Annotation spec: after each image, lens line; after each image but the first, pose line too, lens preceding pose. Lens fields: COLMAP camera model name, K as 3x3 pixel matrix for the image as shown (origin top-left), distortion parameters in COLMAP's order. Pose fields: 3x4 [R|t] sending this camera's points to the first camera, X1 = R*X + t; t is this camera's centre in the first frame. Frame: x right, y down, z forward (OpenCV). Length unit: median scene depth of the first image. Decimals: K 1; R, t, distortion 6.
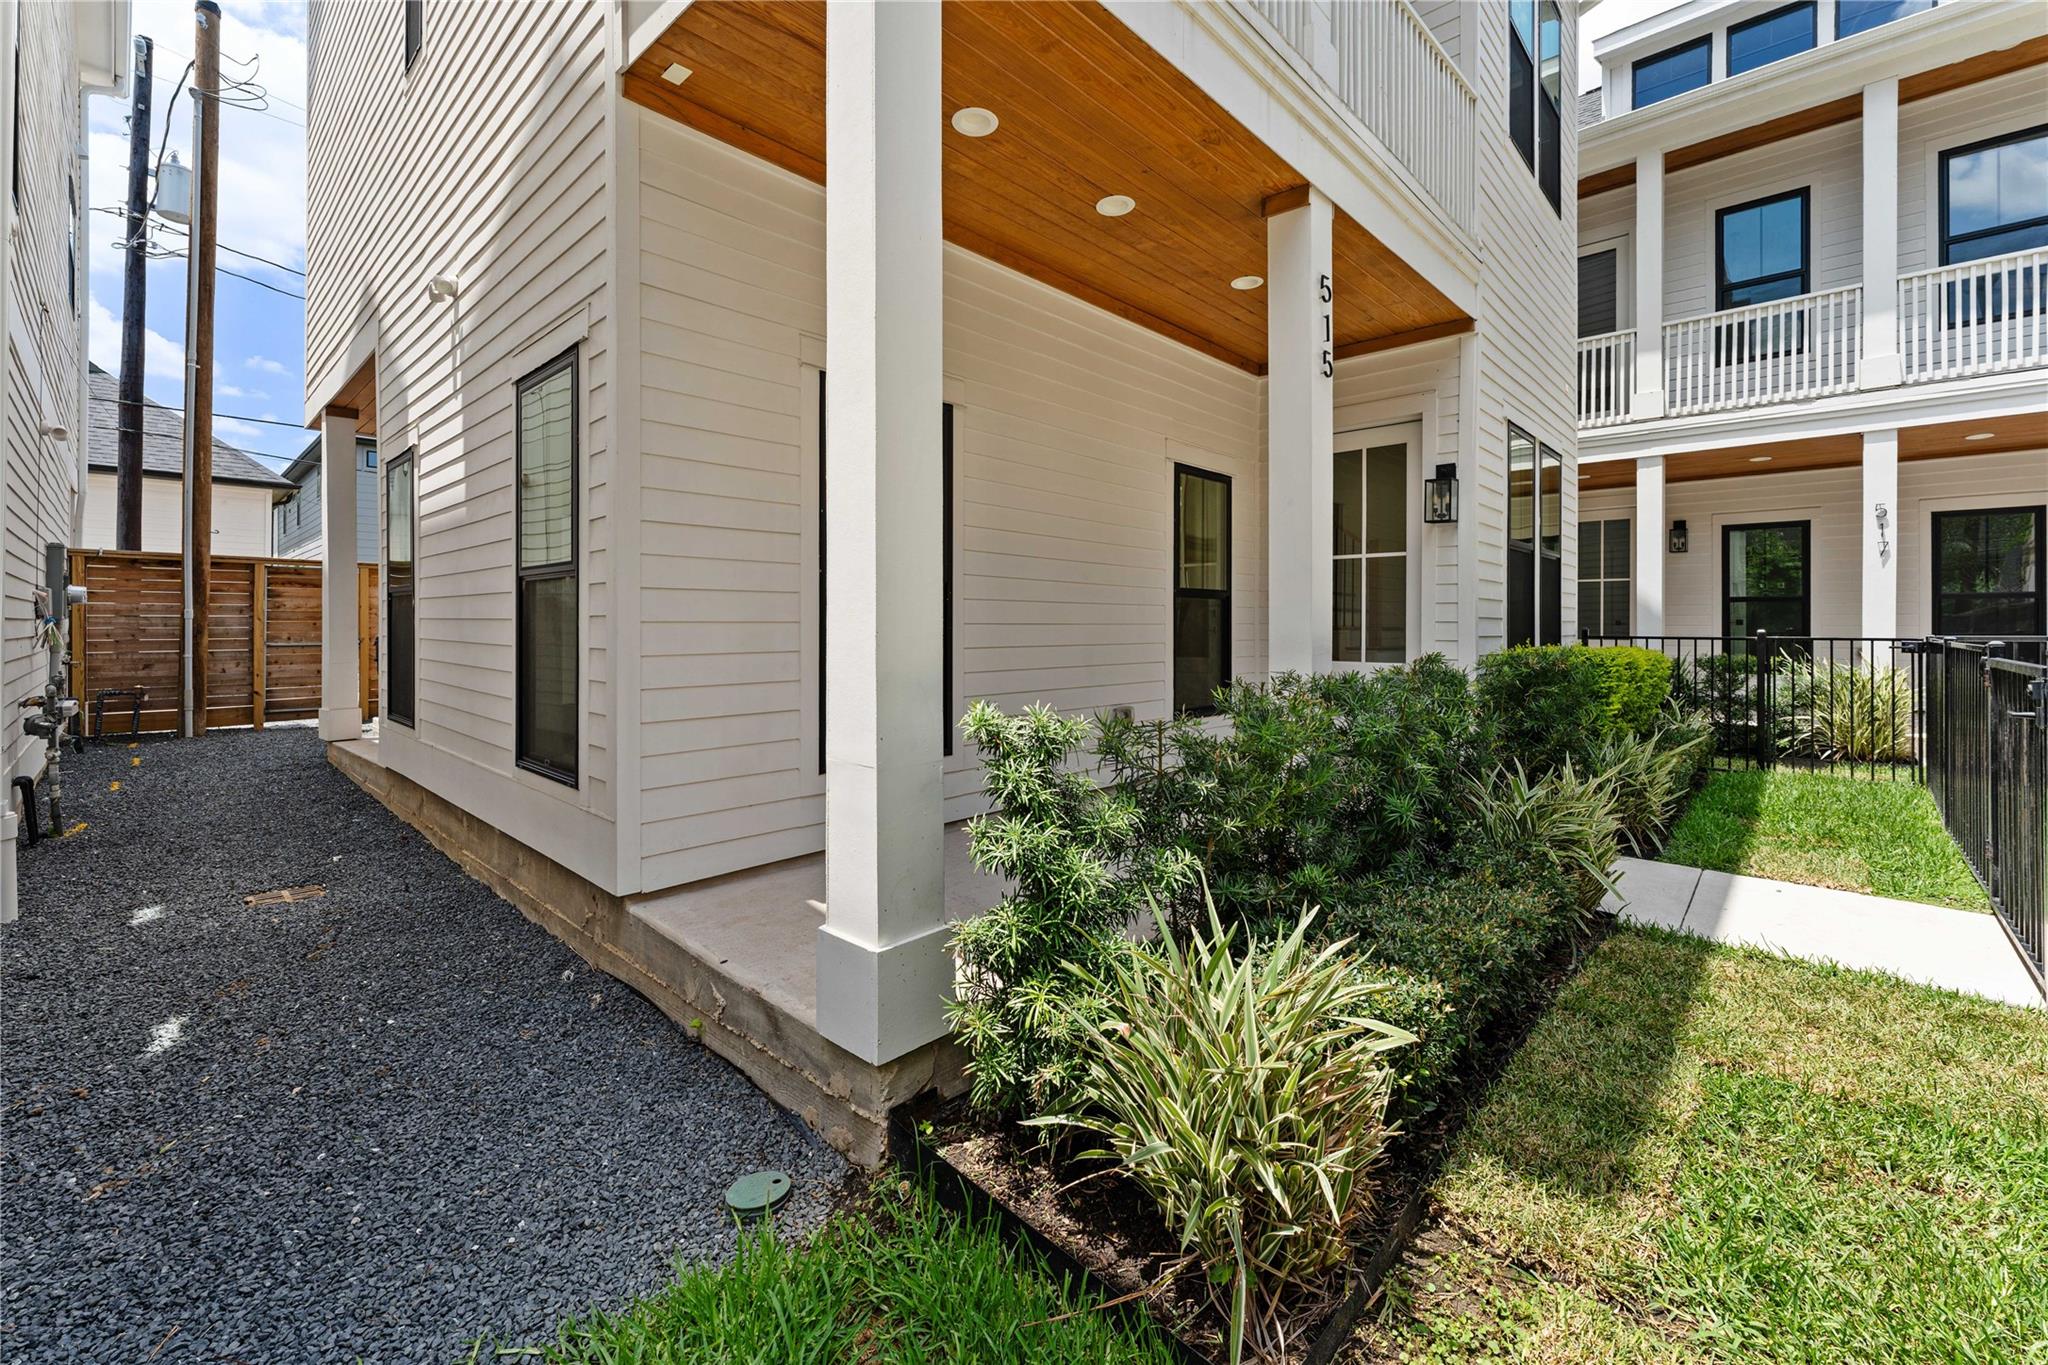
lens RADIAL K [[835.9, 0, 1017.0], [0, 835.9, 628.2], [0, 0, 1]] dist [0.001519, -0.000205]
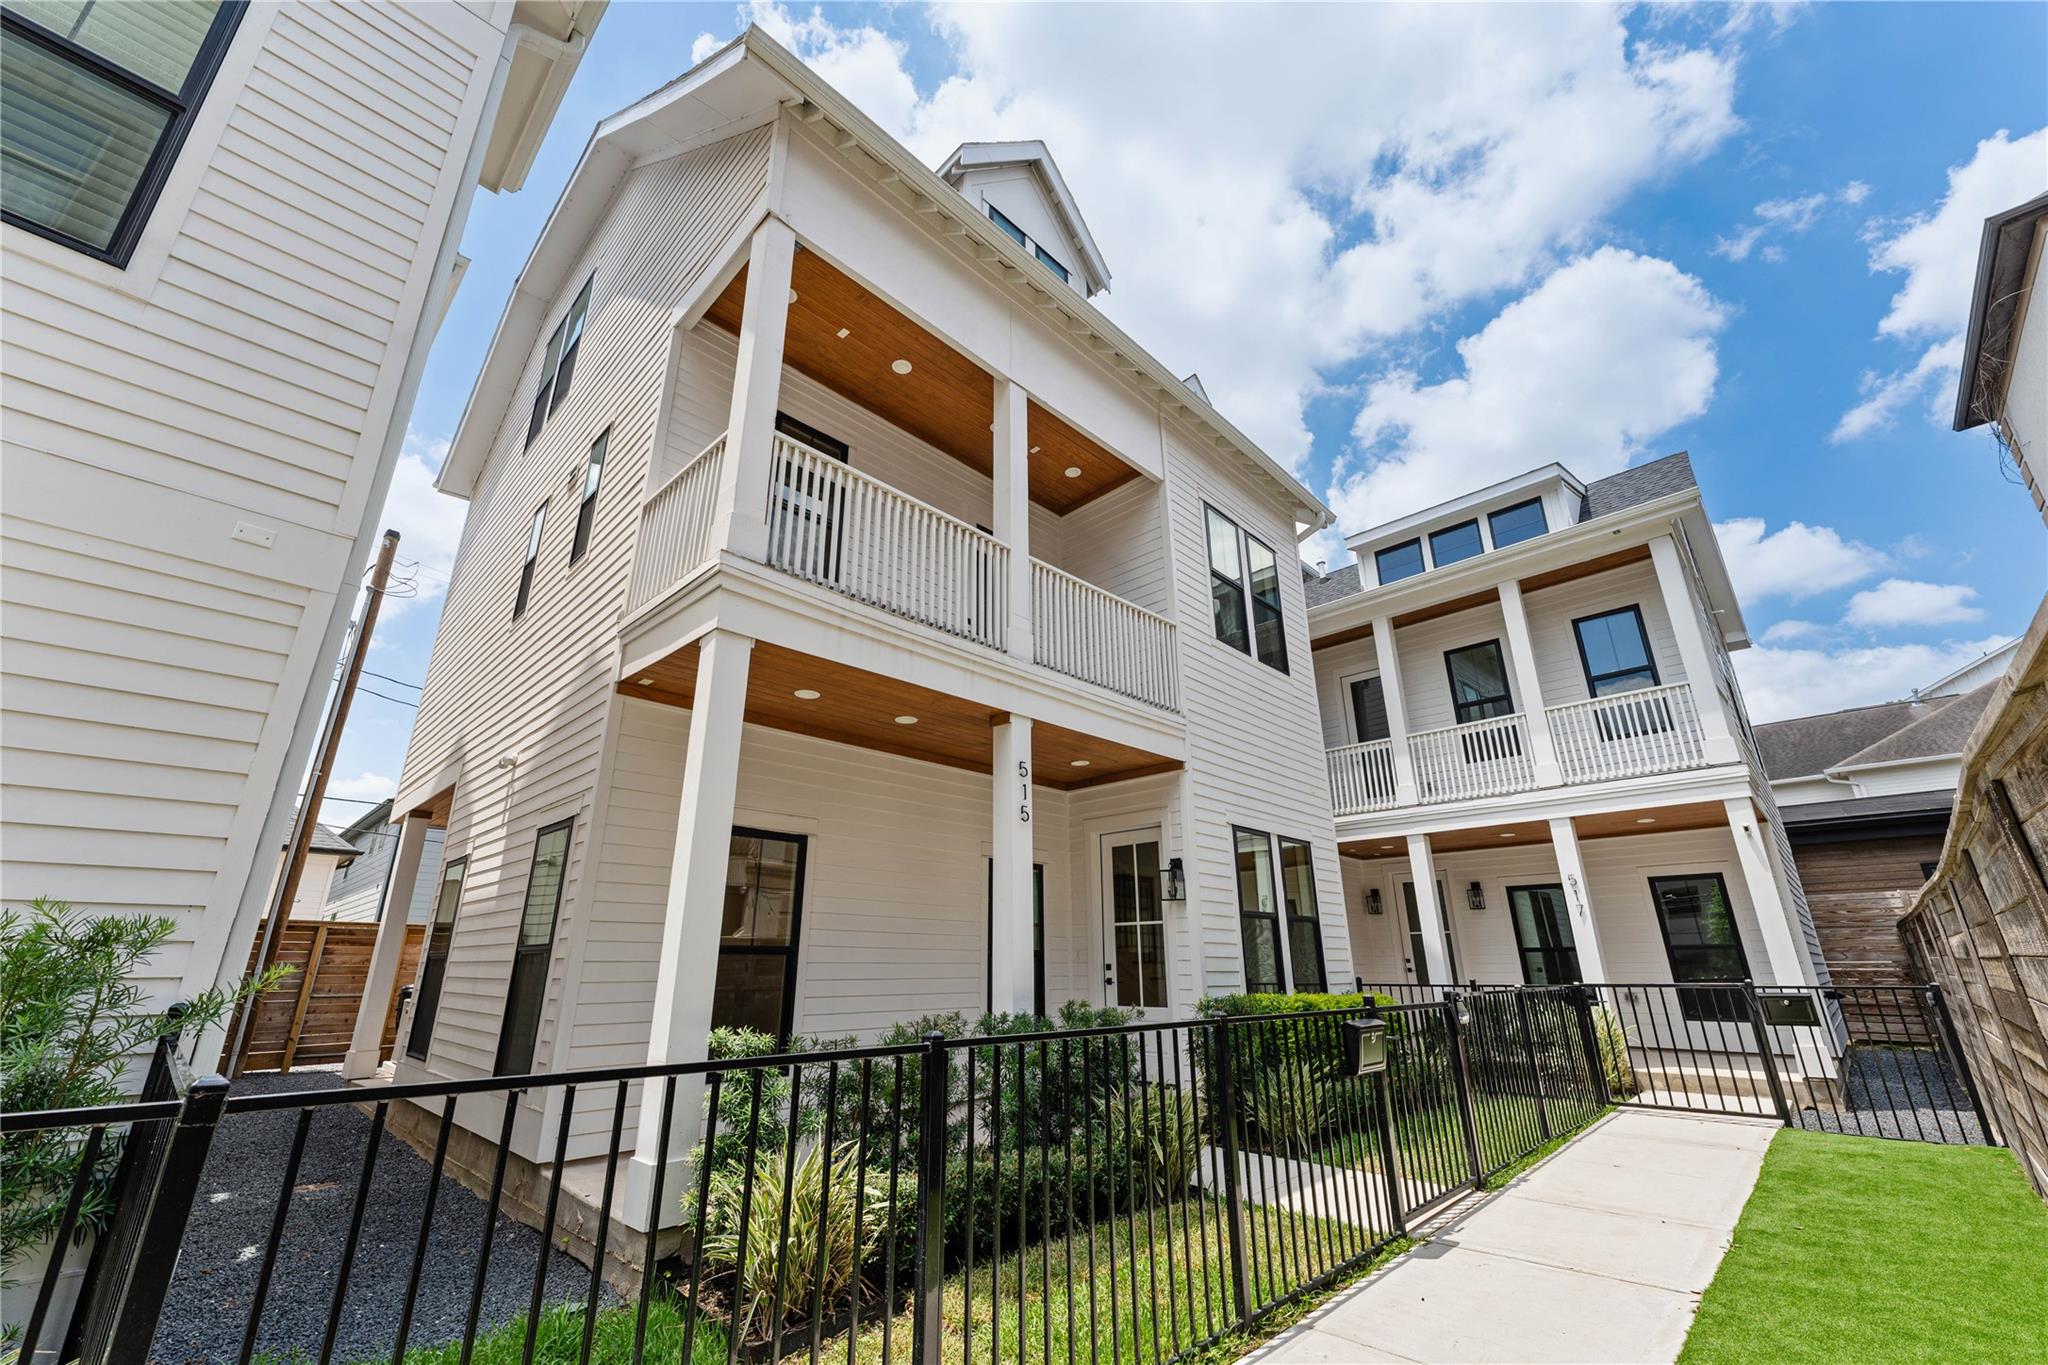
lens RADIAL K [[835.9, 0, 1026.4], [0, 835.9, 685.1], [0, 0, 1]] dist [0.001519, -0.000205]
pose [[0.999639, -0.013196, -0.023394, 0.271631], [0.004875, 0.945666, -0.325103, -0.011565], [0.026413, 0.324871, 0.945389, -0.420260]]
